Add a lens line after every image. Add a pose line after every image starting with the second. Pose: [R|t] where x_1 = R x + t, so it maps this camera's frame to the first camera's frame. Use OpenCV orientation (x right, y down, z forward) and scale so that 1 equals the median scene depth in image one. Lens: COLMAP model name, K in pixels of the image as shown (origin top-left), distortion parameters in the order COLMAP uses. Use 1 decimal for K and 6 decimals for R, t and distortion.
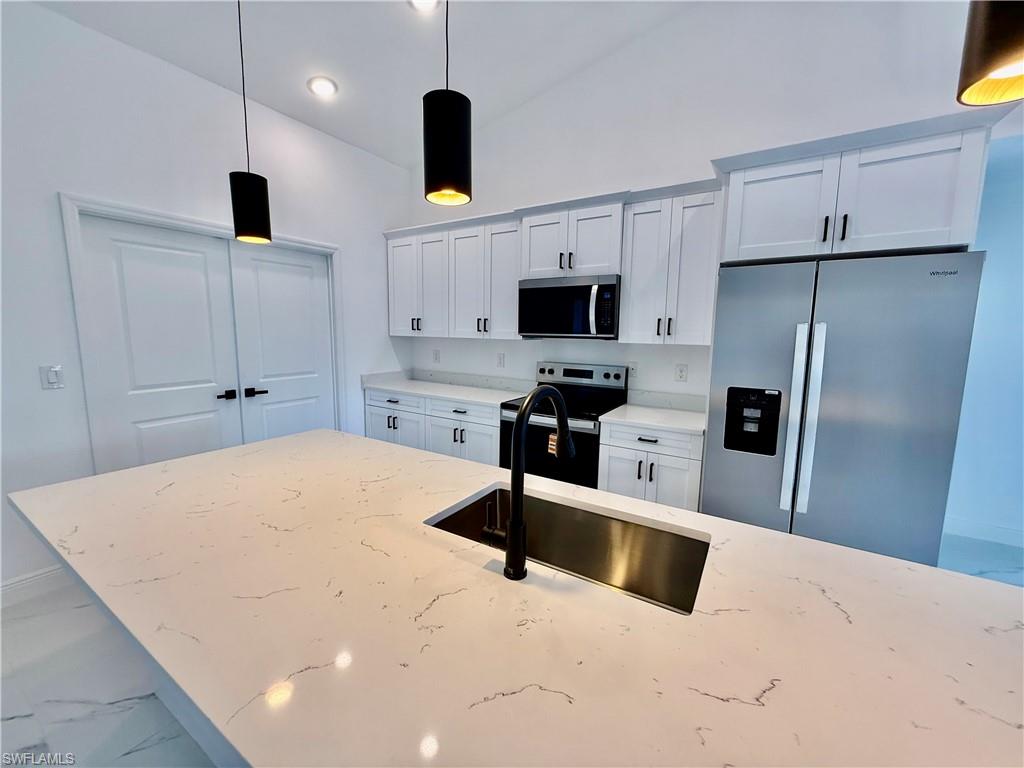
lens RADIAL K [[408.9, 0, 509.7], [0, 408.9, 383.3], [0, 0, 1]] dist [-0.000021, 0.000546]
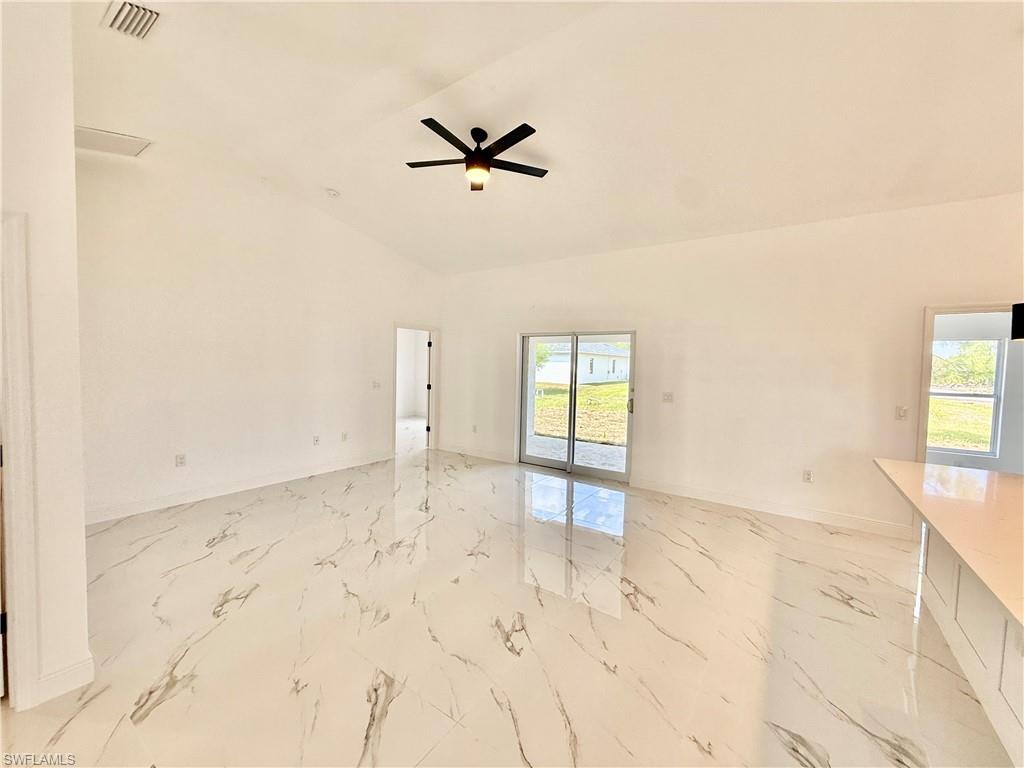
lens RADIAL K [[408.9, 0, 509.7], [0, 408.9, 383.3], [0, 0, 1]] dist [-0.000021, 0.000546]
pose [[-0.049661, 0.029642, -0.998326, 0.488285], [-0.148423, 0.988242, 0.036726, 0.031884], [0.987676, 0.149998, -0.044677, -0.411867]]
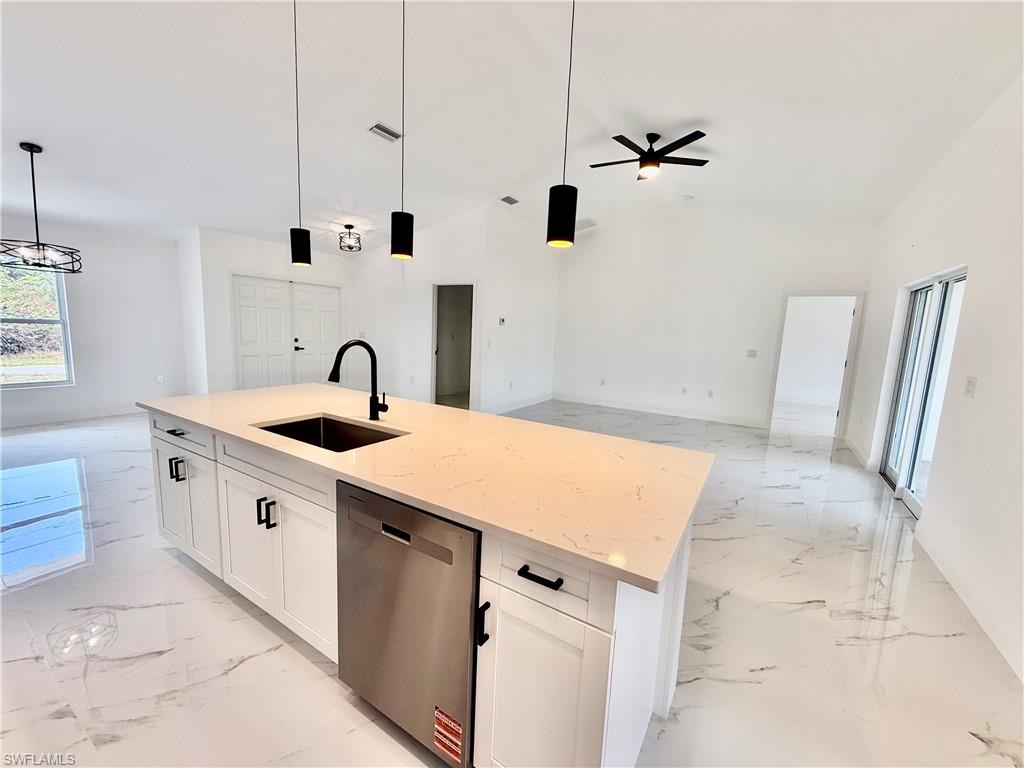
lens RADIAL K [[408.9, 0, 509.7], [0, 408.9, 383.3], [0, 0, 1]] dist [-0.000021, 0.000546]
pose [[-0.998309, -0.057417, -0.009094, -0.214395], [-0.057822, 0.964598, 0.257308, -0.113407], [-0.006002, 0.257399, -0.966287, 0.945823]]
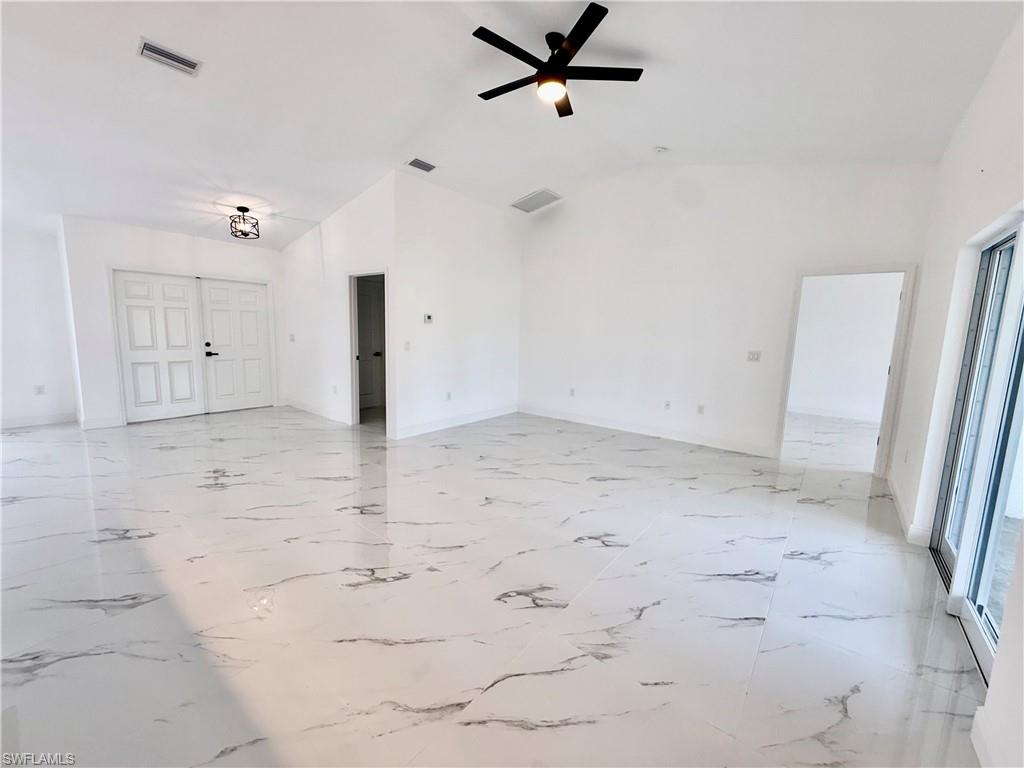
lens RADIAL K [[408.9, 0, 509.7], [0, 408.9, 383.3], [0, 0, 1]] dist [-0.000021, 0.000546]
pose [[-0.992803, -0.057691, 0.104948, -0.717131], [-0.028956, 0.965957, 0.257076, -0.064479], [-0.116206, 0.252187, -0.960676, 0.492855]]
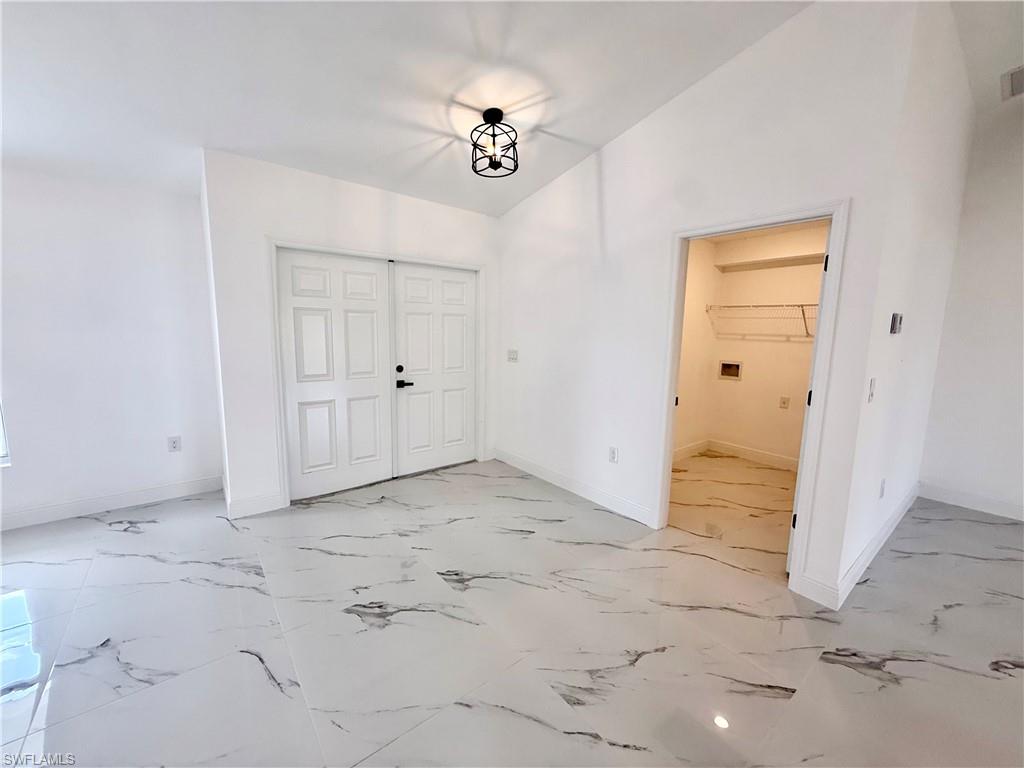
lens RADIAL K [[408.9, 0, 509.7], [0, 408.9, 383.3], [0, 0, 1]] dist [-0.000021, 0.000546]
pose [[-0.942693, -0.077151, 0.324620, 0.239287], [0.009836, 0.966052, 0.258161, 0.033046], [-0.333517, 0.246559, -0.909931, -0.268037]]
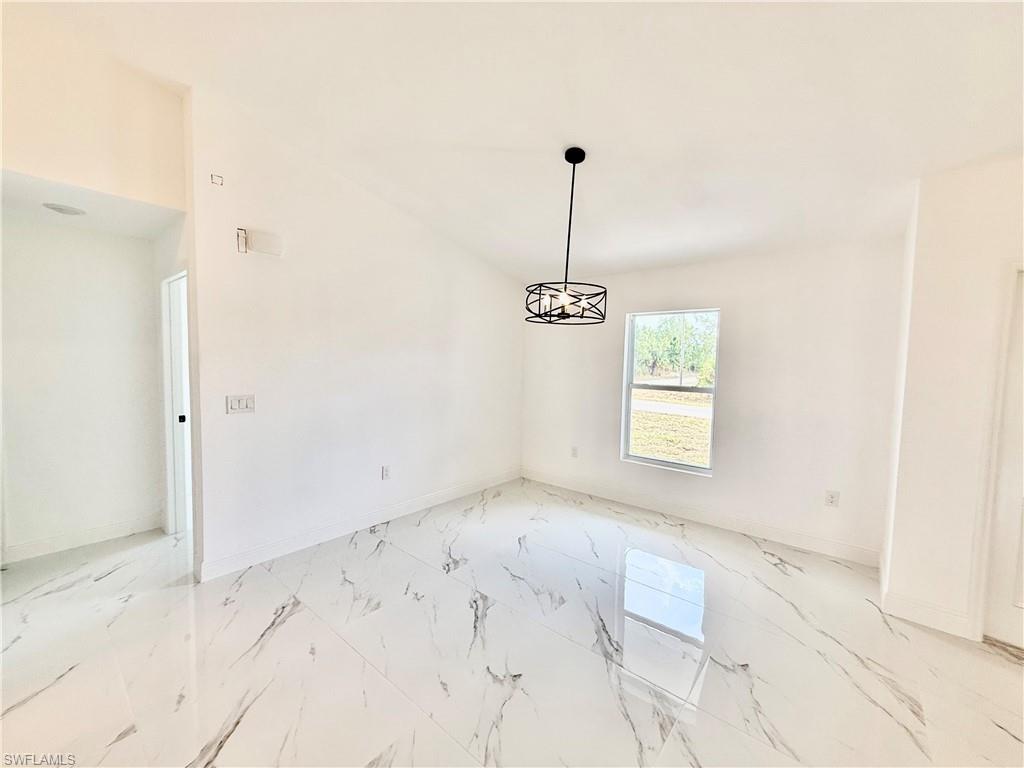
lens RADIAL K [[408.9, 0, 509.7], [0, 408.9, 383.3], [0, 0, 1]] dist [-0.000021, 0.000546]
pose [[0.139786, -0.070803, 0.987647, 0.294062], [0.107683, 0.992611, 0.055918, 0.021566], [-0.984309, 0.098536, 0.146378, -0.291957]]
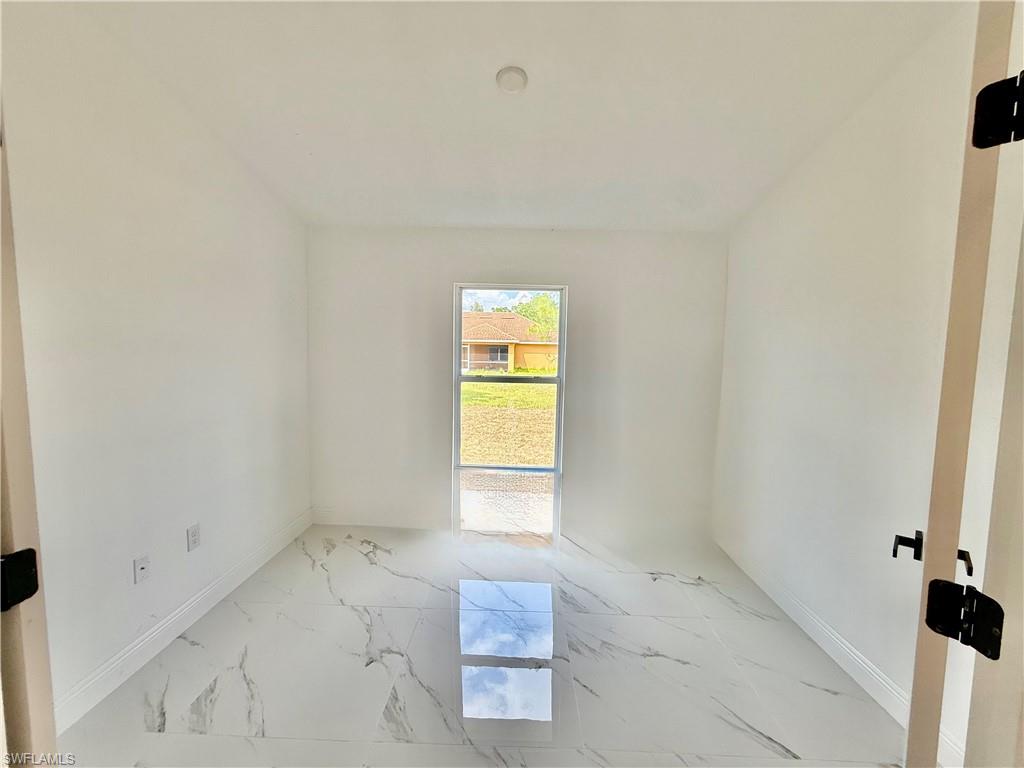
lens RADIAL K [[408.9, 0, 509.7], [0, 408.9, 383.3], [0, 0, 1]] dist [-0.000021, 0.000546]
pose [[-0.516613, -0.087501, 0.851736, 0.734356], [0.086572, 0.984328, 0.153632, 0.007983], [-0.851831, 0.153105, -0.500941, -0.052783]]
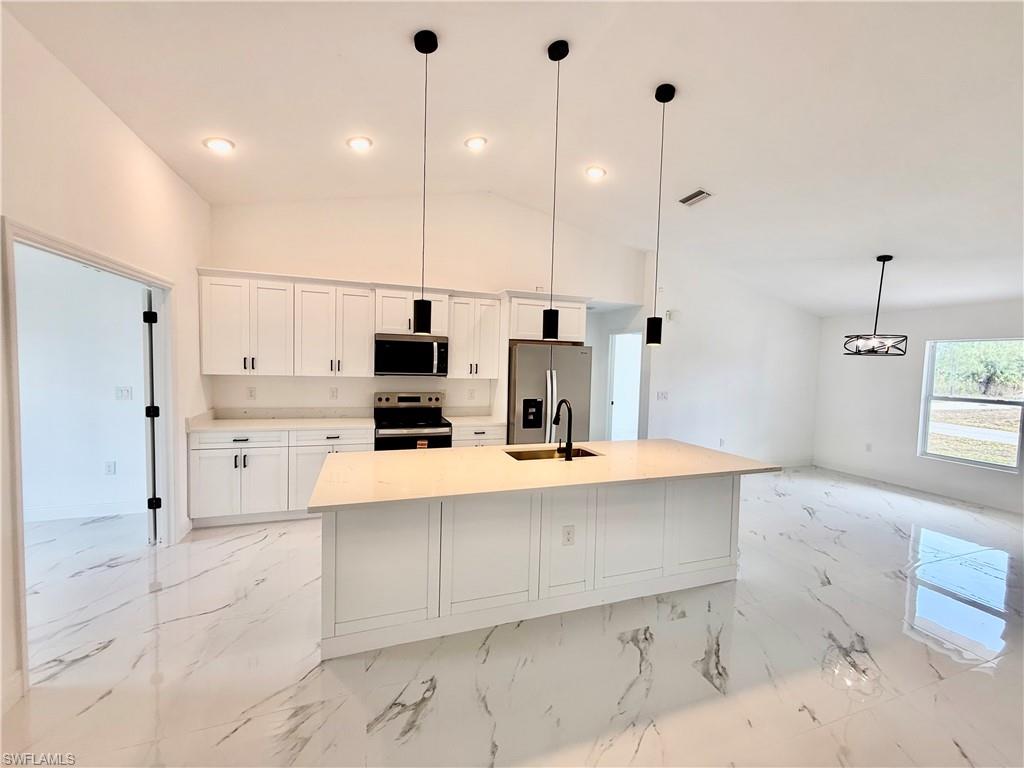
lens RADIAL K [[408.9, 0, 509.7], [0, 408.9, 383.3], [0, 0, 1]] dist [-0.000021, 0.000546]
pose [[0.620622, -0.037525, 0.783212, -0.781524], [0.081954, 0.996488, -0.017197, -0.028384], [-0.779816, 0.074861, 0.621517, -0.180988]]
